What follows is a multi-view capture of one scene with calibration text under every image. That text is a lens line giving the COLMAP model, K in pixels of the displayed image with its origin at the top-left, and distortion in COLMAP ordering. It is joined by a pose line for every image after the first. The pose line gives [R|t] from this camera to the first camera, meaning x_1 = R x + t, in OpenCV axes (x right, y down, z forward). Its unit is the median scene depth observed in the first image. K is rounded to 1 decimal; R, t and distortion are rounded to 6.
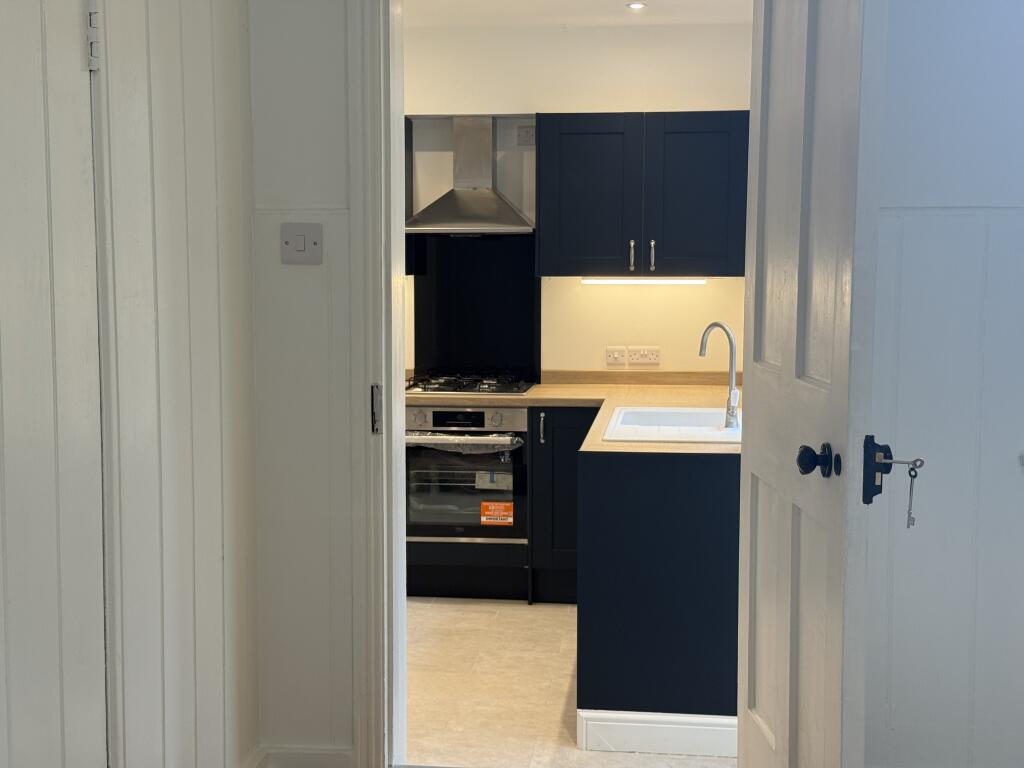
lens RADIAL K [[1459.2, 0, 512.0], [0, 1459.2, 384.0], [0, 0, 1]] dist [0.017048, 0.022235]
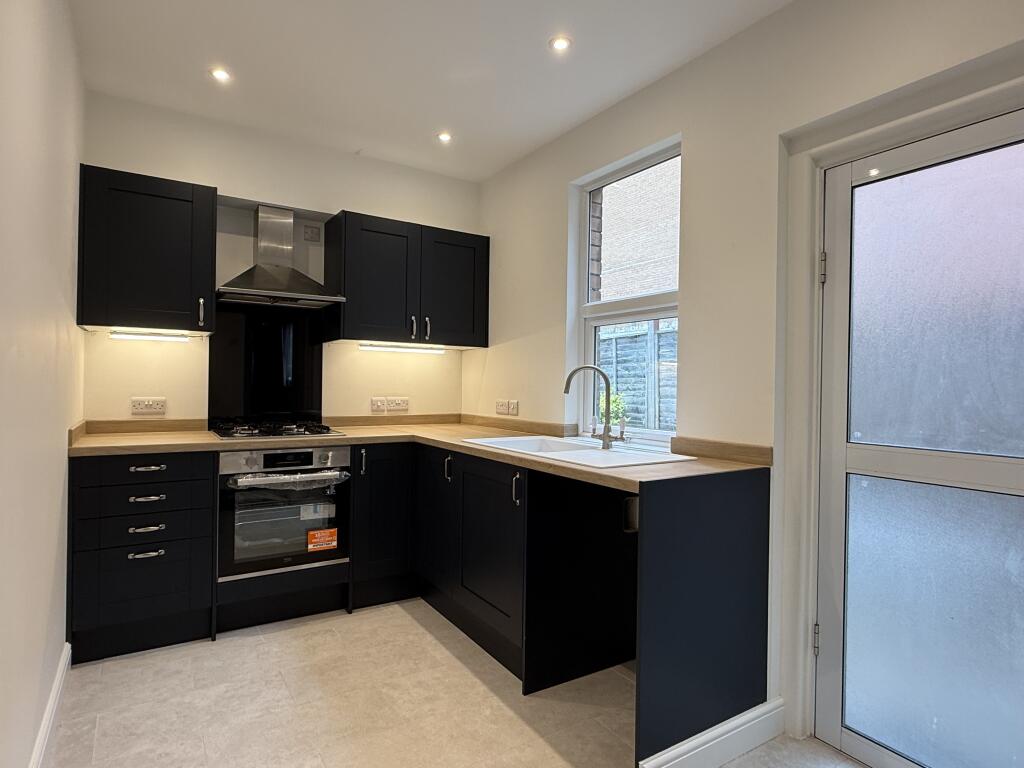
lens RADIAL K [[569.4, 0, 514.3], [0, 569.4, 377.7], [0, 0, 1]] dist [-0.042192, 0.029381]
pose [[0.771107, 0.016242, 0.636499, -0.179708], [0.044158, 0.995903, -0.078910, 0.003344], [-0.635173, 0.088955, 0.767230, 0.550848]]
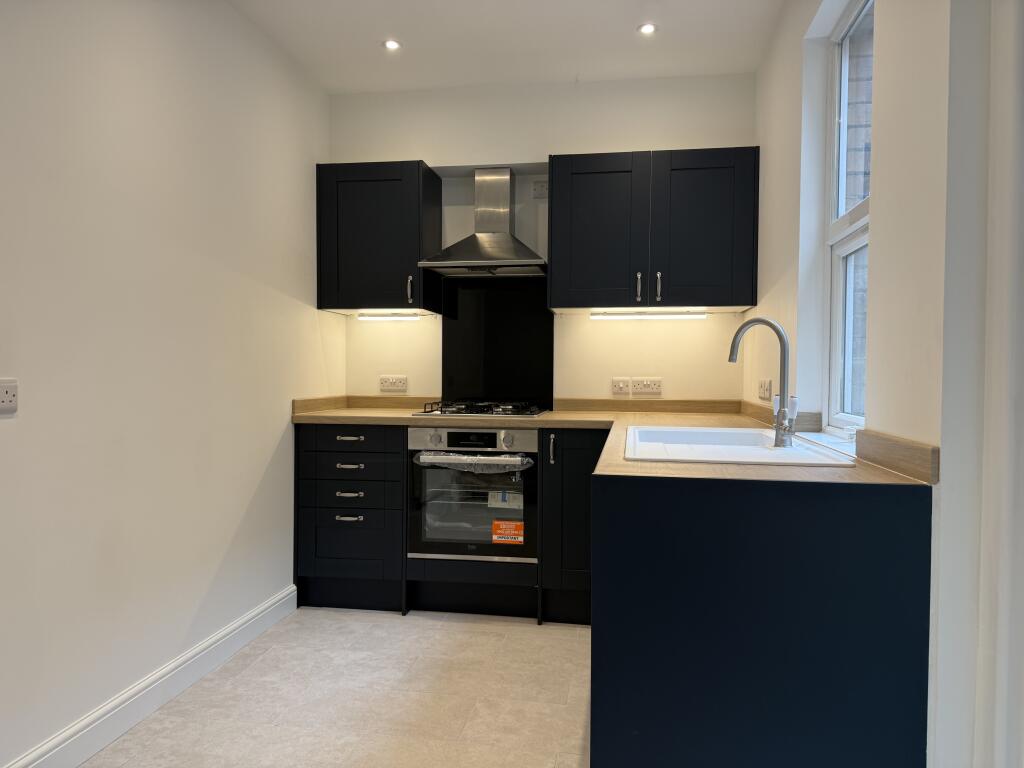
lens RADIAL K [[718.0, 0, 512.0], [0, 718.0, 384.0], [0, 0, 1]] dist [0.064522, -0.003024]
pose [[0.998568, 0.006628, -0.053078, 0.018914], [-0.010542, 0.997217, -0.073803, 0.021839], [0.052442, 0.074257, 0.995859, 0.487115]]
